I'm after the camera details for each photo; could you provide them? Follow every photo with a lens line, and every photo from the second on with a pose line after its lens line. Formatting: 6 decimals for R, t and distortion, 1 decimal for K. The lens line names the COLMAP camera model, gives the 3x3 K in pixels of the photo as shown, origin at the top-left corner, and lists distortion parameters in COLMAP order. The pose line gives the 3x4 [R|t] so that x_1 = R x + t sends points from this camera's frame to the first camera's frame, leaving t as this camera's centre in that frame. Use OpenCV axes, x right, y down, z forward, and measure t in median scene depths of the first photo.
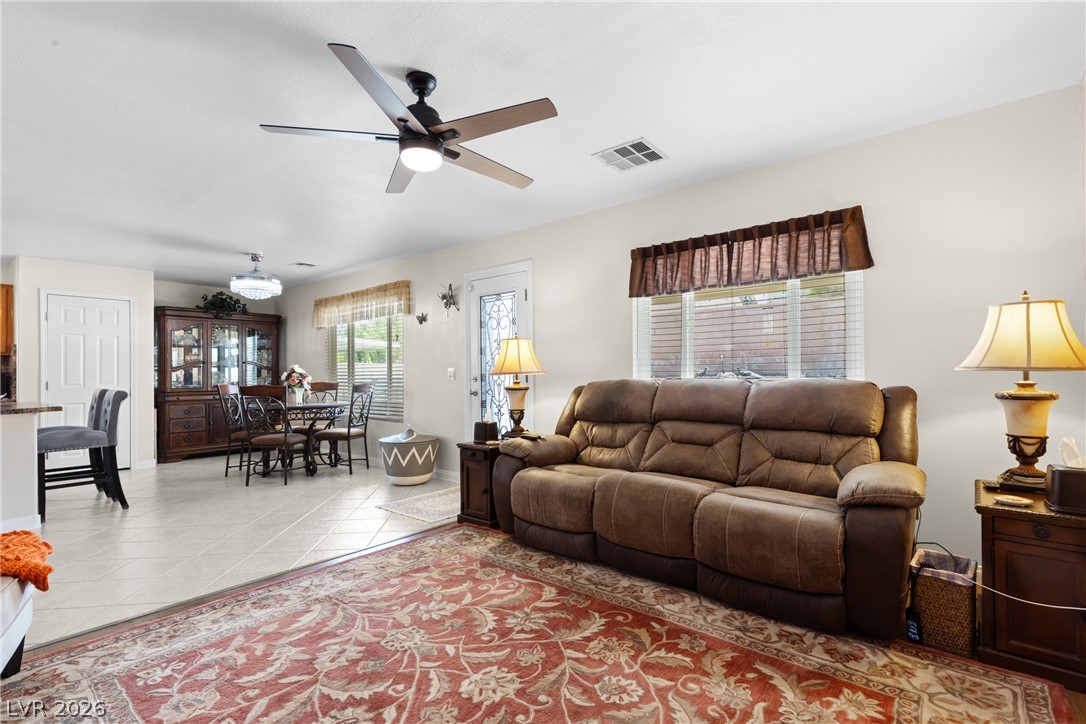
lens RADIAL K [[495.0, 0, 544.3], [0, 495.0, 368.3], [0, 0, 1]] dist [0.013125, -0.000675]
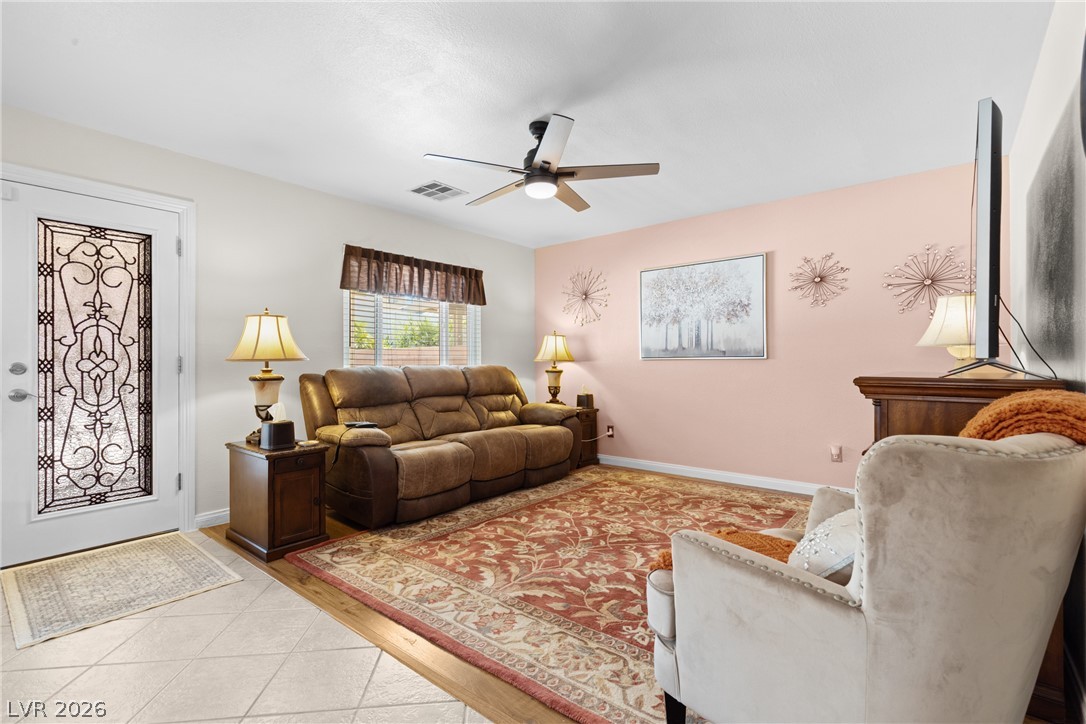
lens RADIAL K [[495.0, 0, 539.2], [0, 495.0, 359.1], [0, 0, 1]] dist [0.013125, -0.000675]
pose [[0.007679, 0.018517, 0.999799, -0.938835], [-0.008195, 0.999796, -0.018454, 0.023497], [-0.999937, -0.008051, 0.007829, 0.618840]]
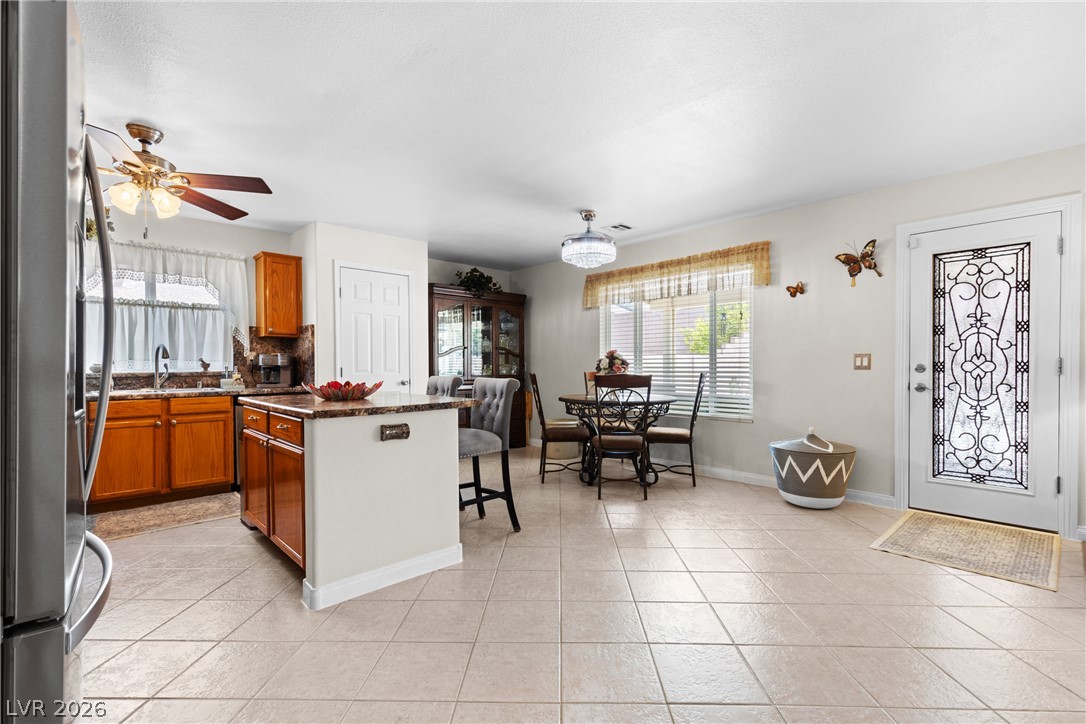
lens RADIAL K [[495.0, 0, 553.0], [0, 495.0, 369.8], [0, 0, 1]] dist [0.013125, -0.000675]
pose [[0.993208, 0.009590, -0.115957, -0.830382], [-0.007332, 0.999775, 0.019880, 0.017897], [0.116122, -0.018895, 0.993055, 0.291192]]
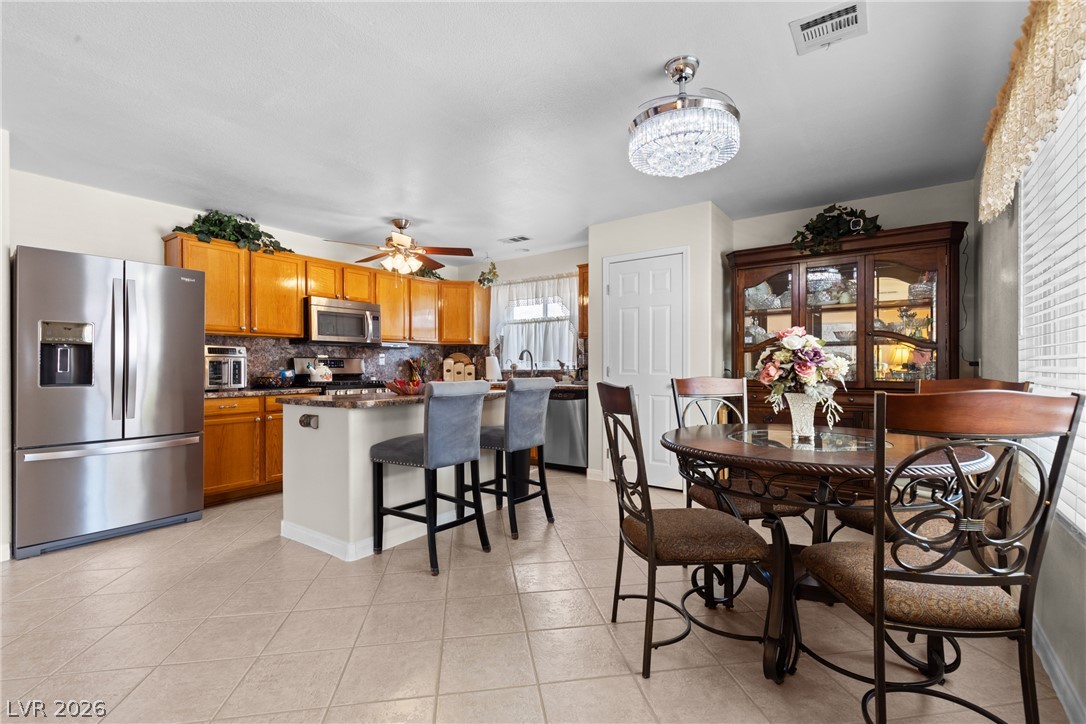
lens RADIAL K [[482.1, 0, 553.0], [0, 482.1, 365.7], [0, 0, 1]] dist [-0.001495, -0.000184]
pose [[0.065383, 0.009992, -0.997810, -0.290807], [0.011140, 0.999880, 0.010743, 0.024435], [0.997798, -0.011818, 0.065264, 1.350211]]
